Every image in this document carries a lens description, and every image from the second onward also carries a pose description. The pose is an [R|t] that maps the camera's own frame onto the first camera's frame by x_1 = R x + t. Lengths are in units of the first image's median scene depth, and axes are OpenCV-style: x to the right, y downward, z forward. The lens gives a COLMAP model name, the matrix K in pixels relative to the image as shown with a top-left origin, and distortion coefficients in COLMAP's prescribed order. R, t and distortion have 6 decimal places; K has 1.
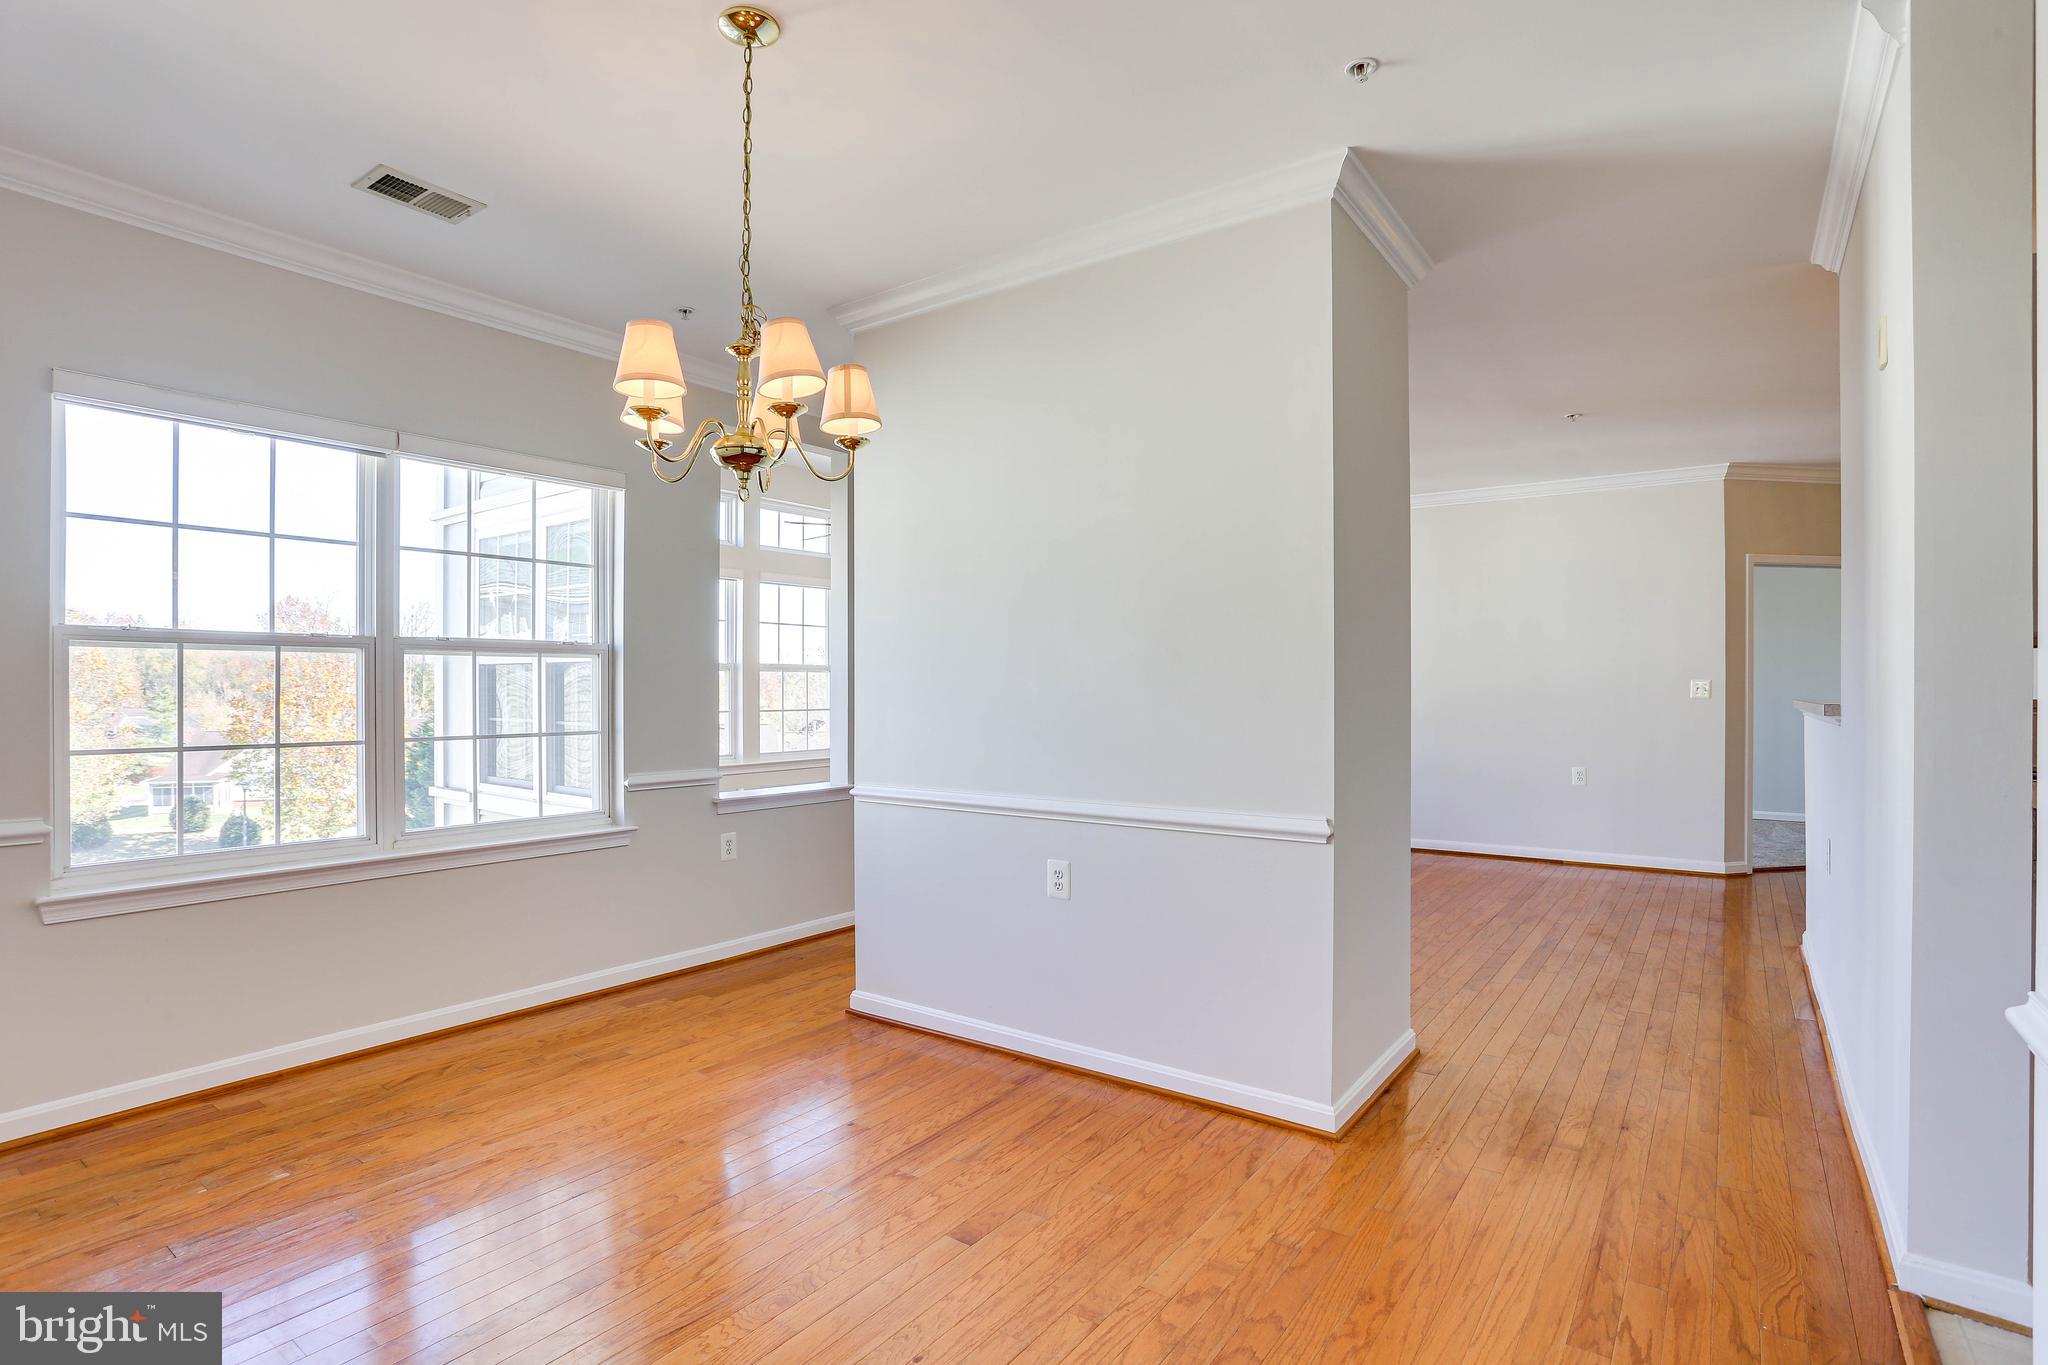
lens RADIAL K [[999.4, 0, 1041.6], [0, 999.4, 683.6], [0, 0, 1]] dist [-0.049196, 0.010133]
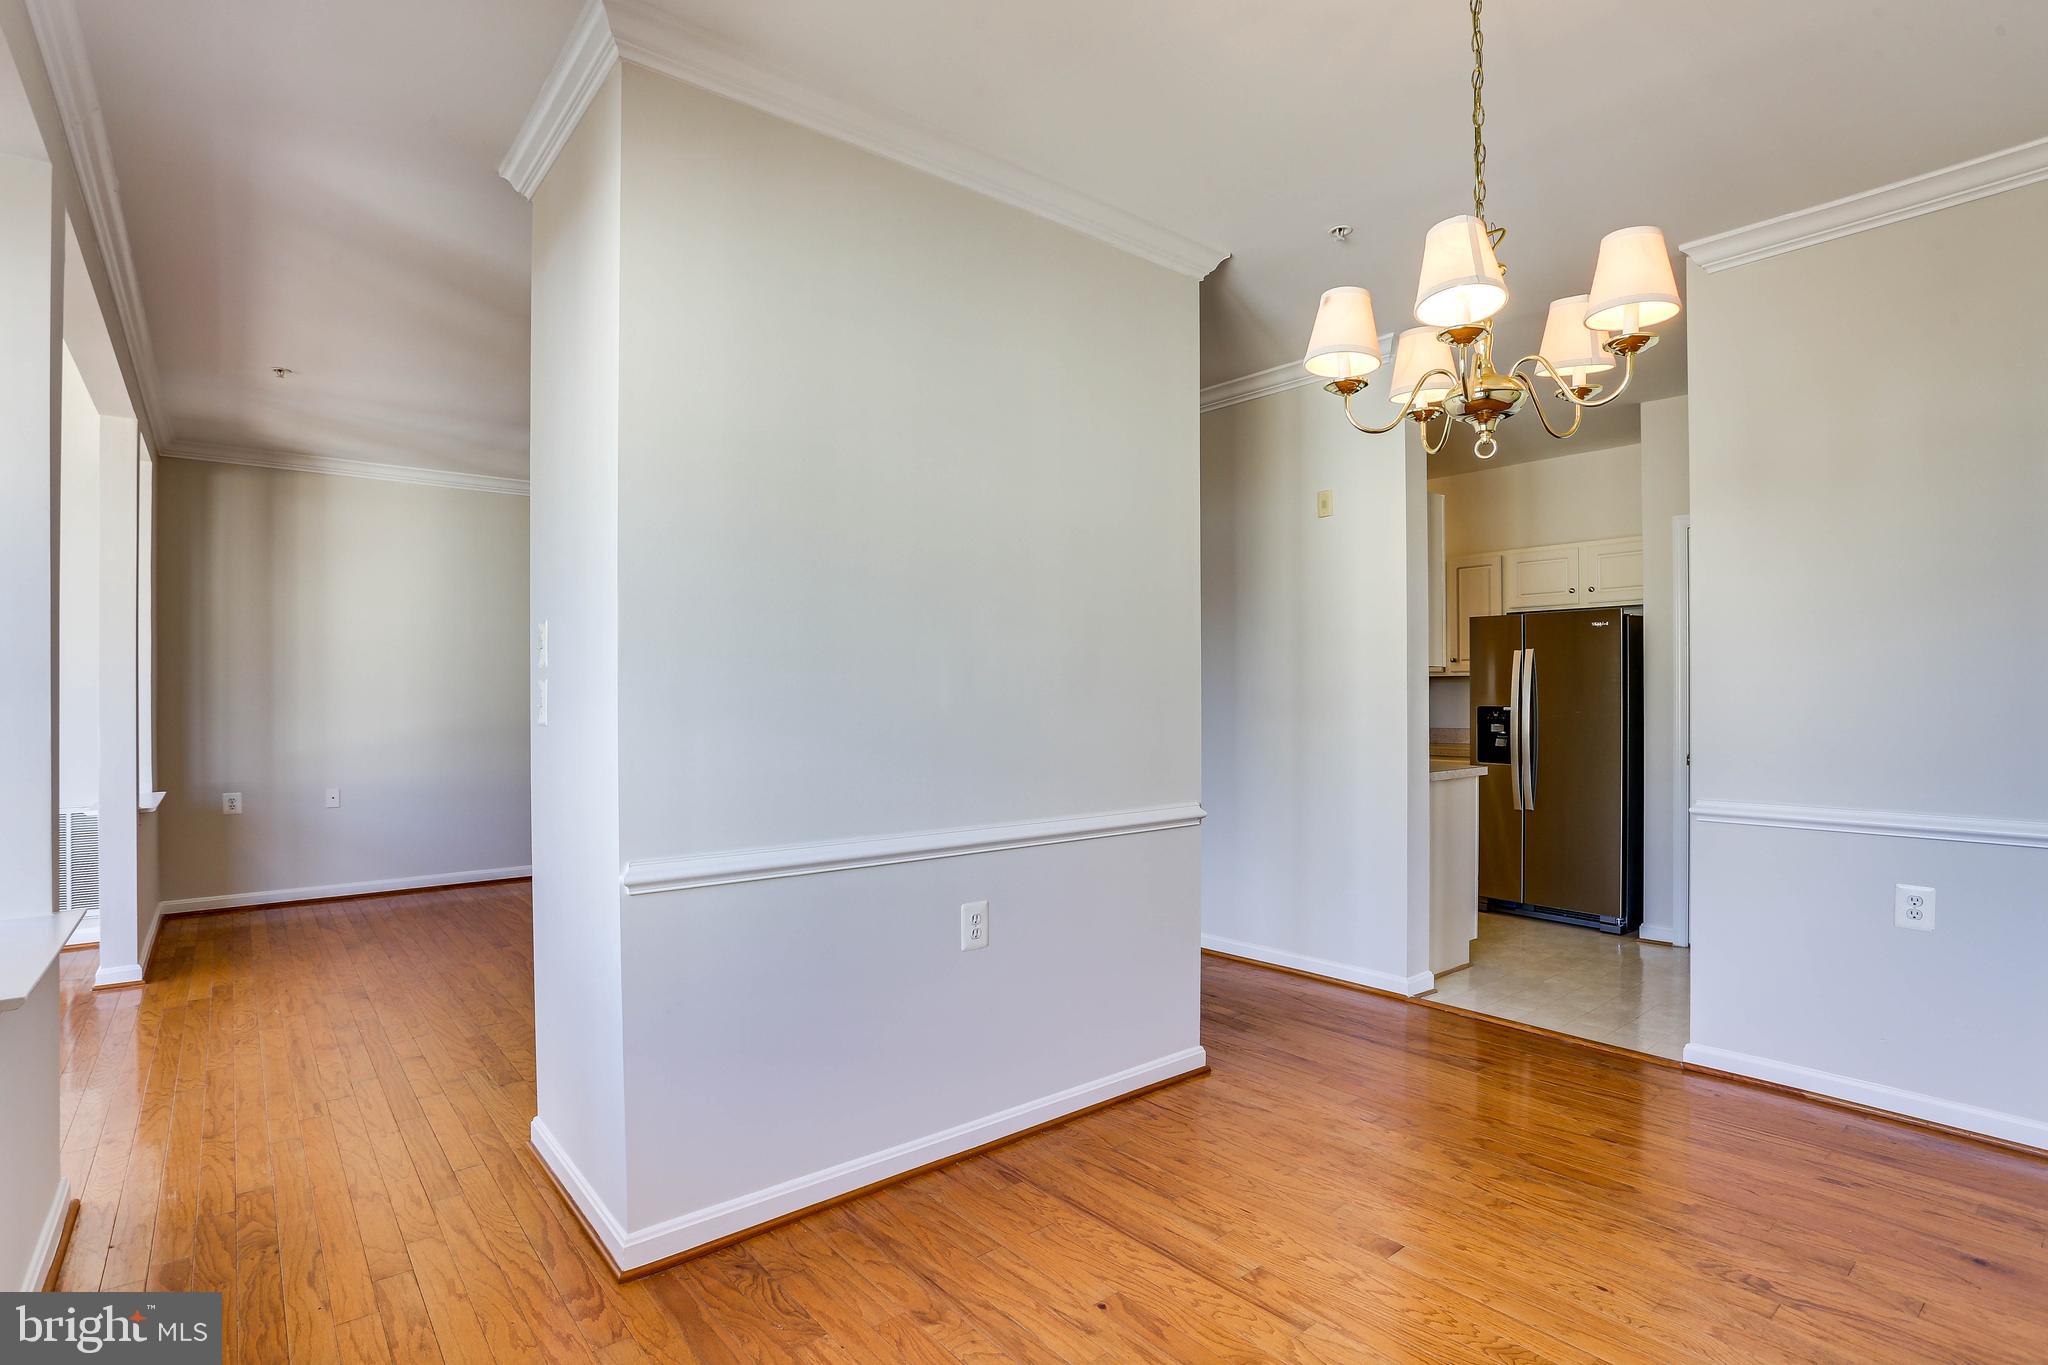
lens RADIAL K [[999.4, 0, 1016.7], [0, 999.4, 691.1], [0, 0, 1]] dist [-0.049196, 0.010133]
pose [[0.262627, -0.001019, 0.964897, -0.814227], [-0.008998, 0.999953, 0.003505, -0.000914], [-0.964856, -0.009603, 0.262605, 0.797705]]
